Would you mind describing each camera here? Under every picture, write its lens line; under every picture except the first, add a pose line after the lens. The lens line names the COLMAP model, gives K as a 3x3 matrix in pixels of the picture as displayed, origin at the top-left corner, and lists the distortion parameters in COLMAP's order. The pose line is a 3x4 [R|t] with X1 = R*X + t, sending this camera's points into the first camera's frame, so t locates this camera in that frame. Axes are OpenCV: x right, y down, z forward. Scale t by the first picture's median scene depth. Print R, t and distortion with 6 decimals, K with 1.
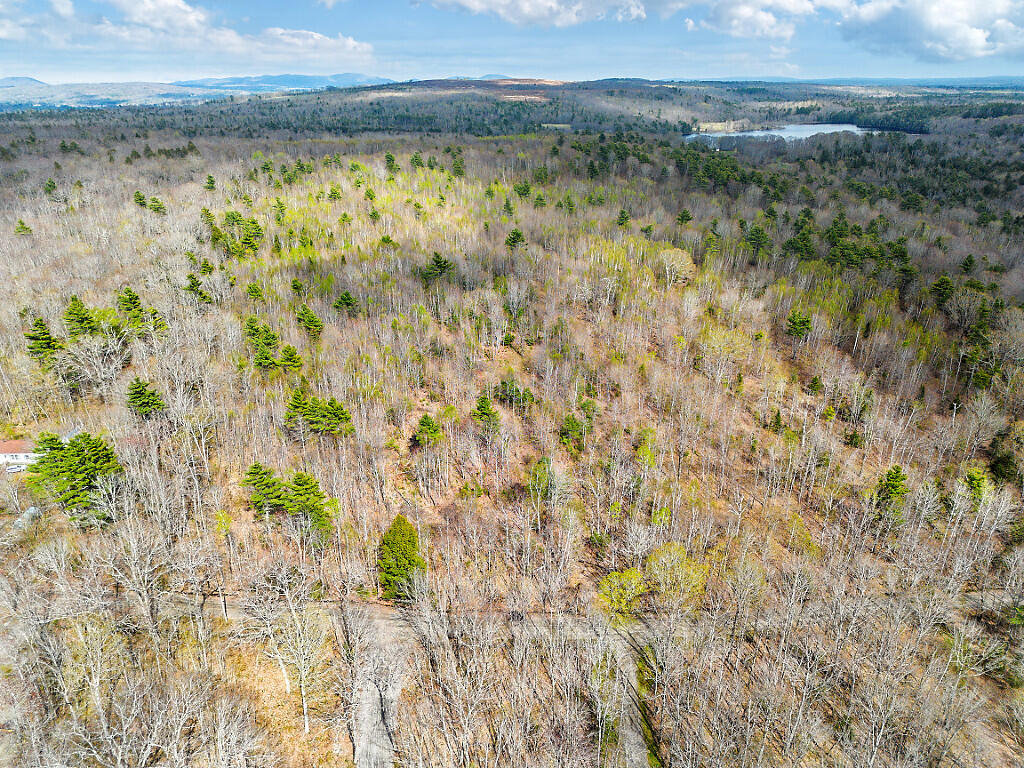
lens RADIAL K [[716.2, 0, 512.2], [0, 716.2, 383.9], [0, 0, 1]] dist [0.073987, -0.068048]
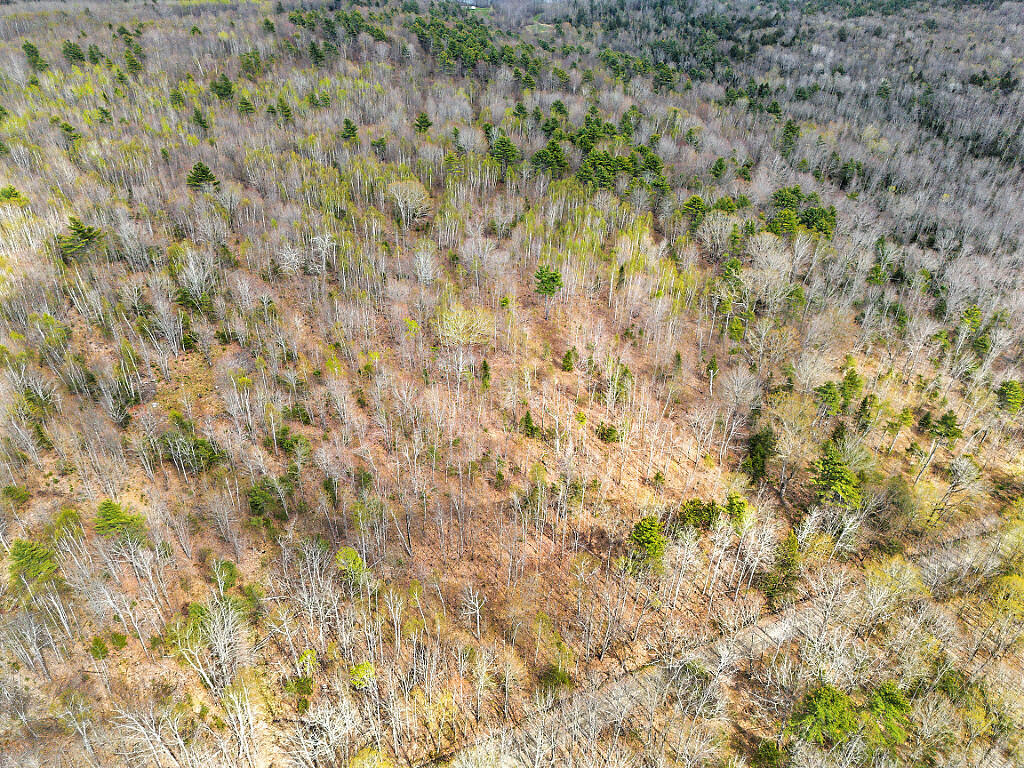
lens RADIAL K [[716.2, 0, 510.4], [0, 716.2, 385.7], [0, 0, 1]] dist [0.073987, -0.068048]
pose [[0.956916, -0.156119, 0.244824, 0.108044], [0.109484, 0.974920, 0.193761, -0.111804], [-0.268934, -0.158609, 0.950009, 0.158780]]
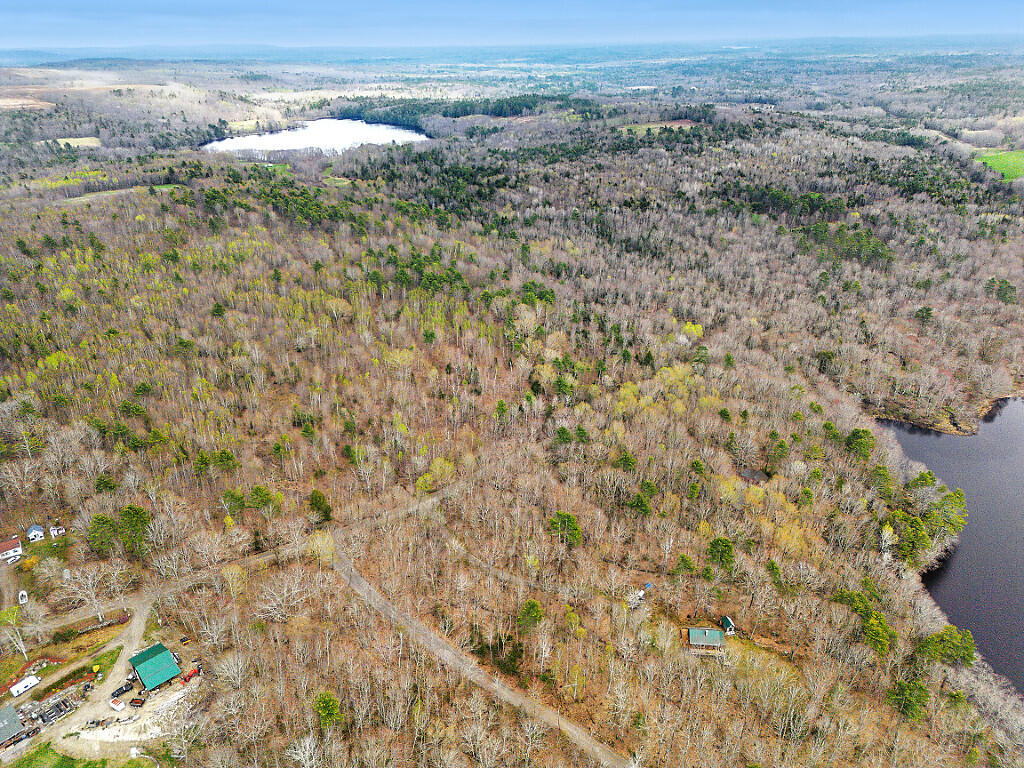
lens RADIAL K [[716.2, 0, 509.4], [0, 716.2, 383.8], [0, 0, 1]] dist [0.073987, -0.068048]
pose [[0.809927, -0.254390, 0.528493, -0.352172], [0.232196, 0.966499, 0.109379, -0.099888], [-0.538613, 0.034125, 0.841862, -0.513095]]
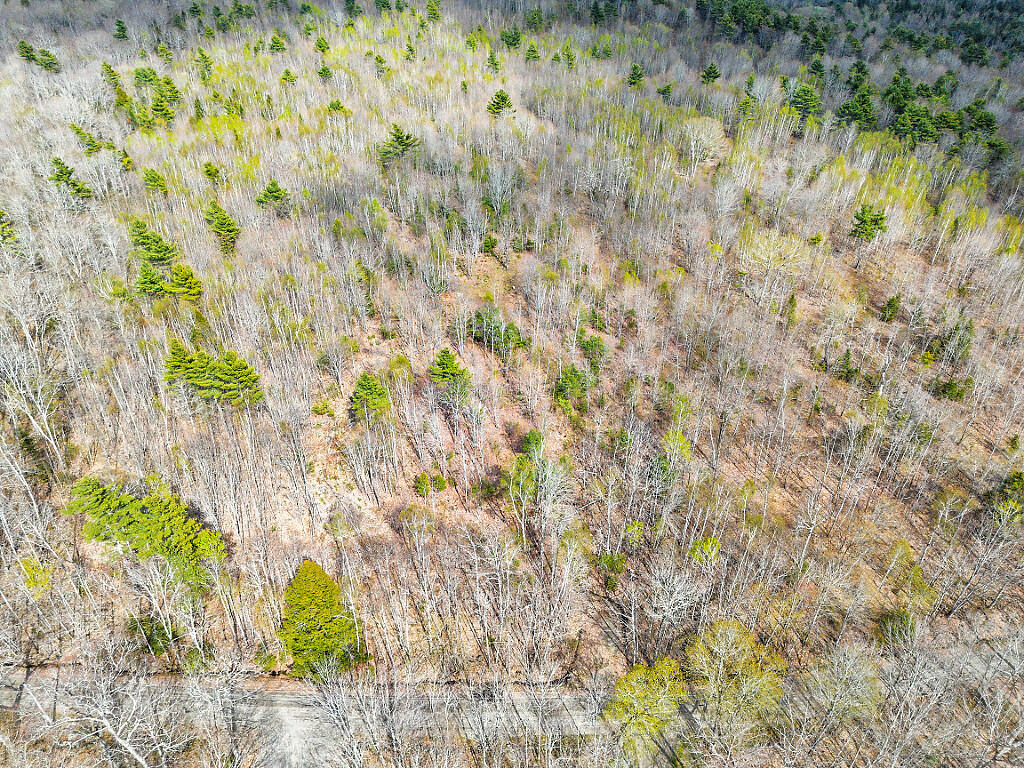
lens RADIAL K [[716.2, 0, 511.4], [0, 716.2, 385.7], [0, 0, 1]] dist [0.073987, -0.068048]
pose [[0.999971, -0.005603, 0.005108, 0.012289], [0.004608, 0.984121, 0.177438, -0.043896], [-0.006021, -0.177409, 0.984119, 0.186127]]
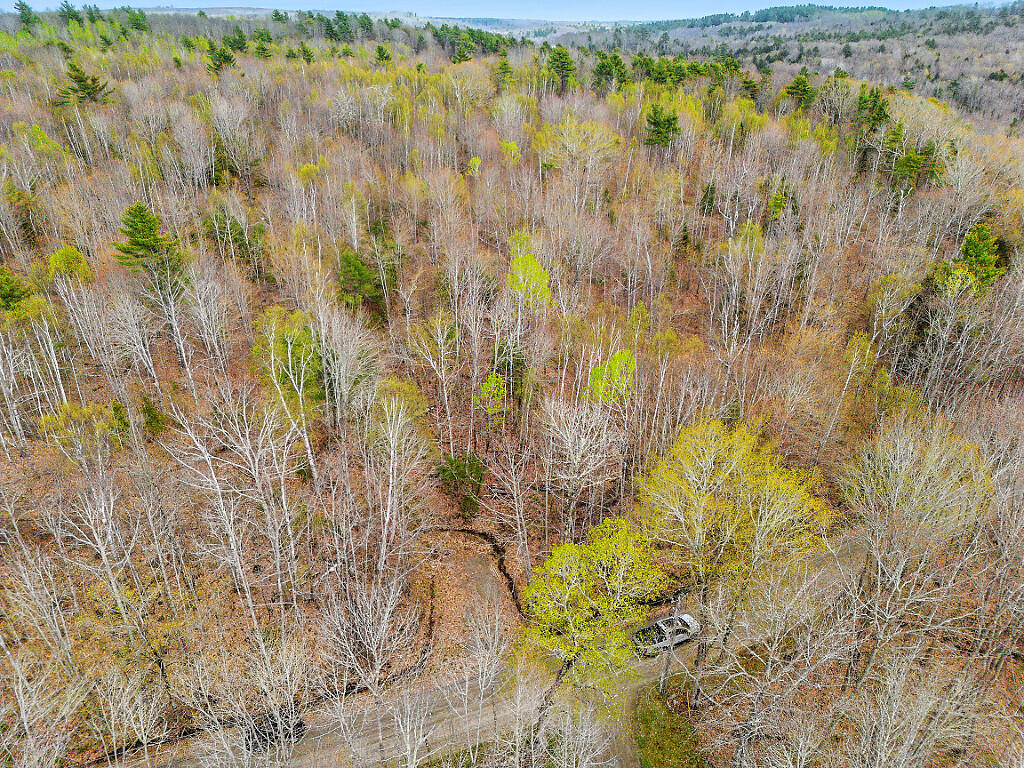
lens RADIAL K [[716.2, 0, 510.3], [0, 716.2, 385.0], [0, 0, 1]] dist [0.073987, -0.068048]
pose [[0.945340, -0.156509, 0.286071, 0.018538], [0.139009, 0.987004, 0.080623, 0.073784], [-0.294972, -0.036450, 0.954811, 0.318877]]
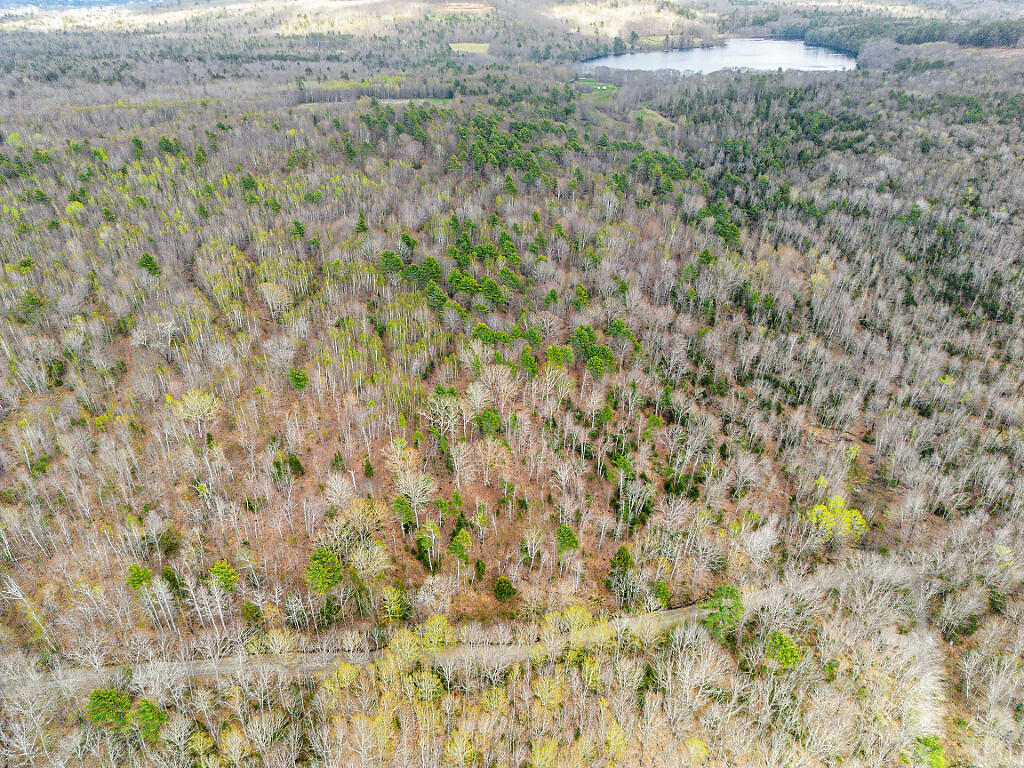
lens RADIAL K [[716.2, 0, 510.7], [0, 716.2, 382.7], [0, 0, 1]] dist [0.073987, -0.068048]
pose [[0.999624, 0.013002, -0.024156, 0.646736], [-0.009664, 0.991002, 0.133501, -0.197475], [0.025674, -0.133217, 0.990754, -0.092158]]
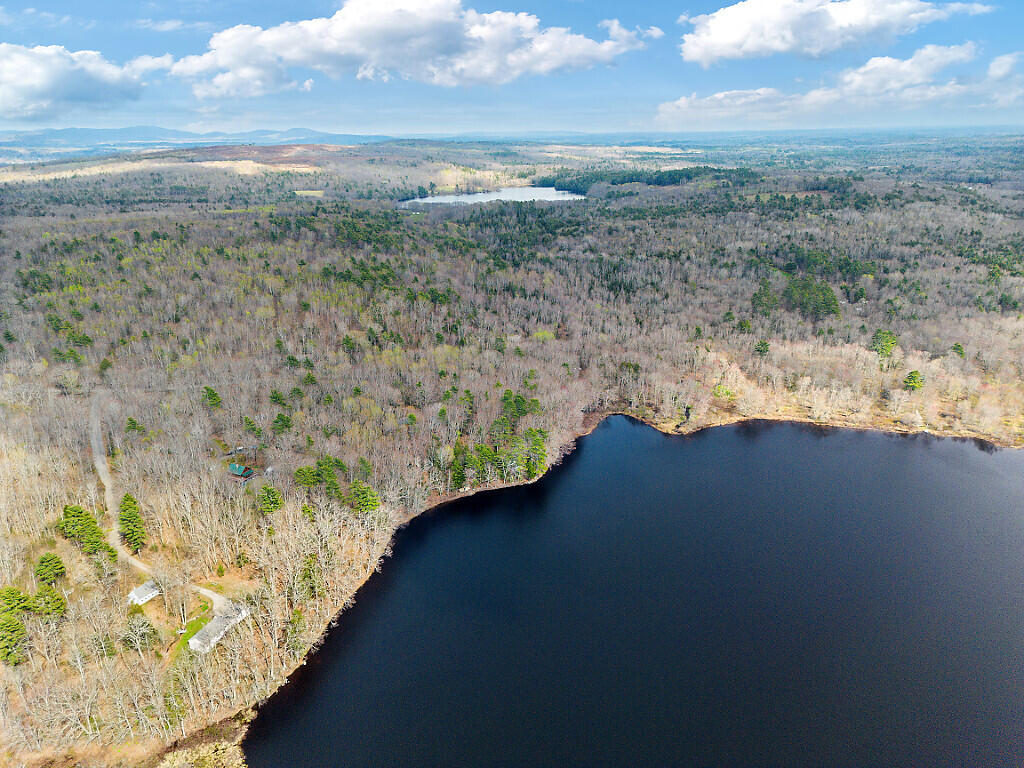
lens RADIAL K [[716.2, 0, 510.7], [0, 716.2, 386.2], [0, 0, 1]] dist [0.073987, -0.068048]
pose [[0.972345, -0.081192, 0.218981, 0.442125], [0.093404, 0.994566, -0.045987, 0.309555], [-0.214057, 0.065169, 0.974645, -1.280164]]
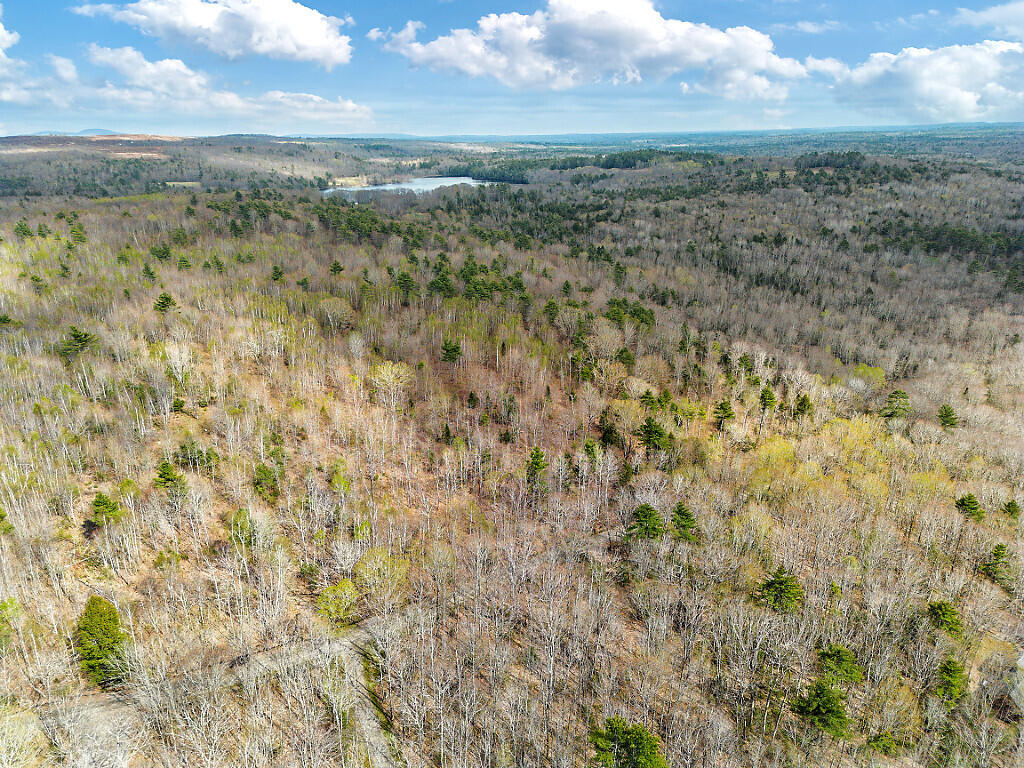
lens RADIAL K [[716.2, 0, 510.7], [0, 716.2, 386.9], [0, 0, 1]] dist [0.073987, -0.068048]
pose [[0.891808, -0.154627, 0.425170, -0.015054], [0.181073, 0.983219, -0.022226, 0.014953], [-0.414598, 0.096808, 0.904840, -0.067763]]
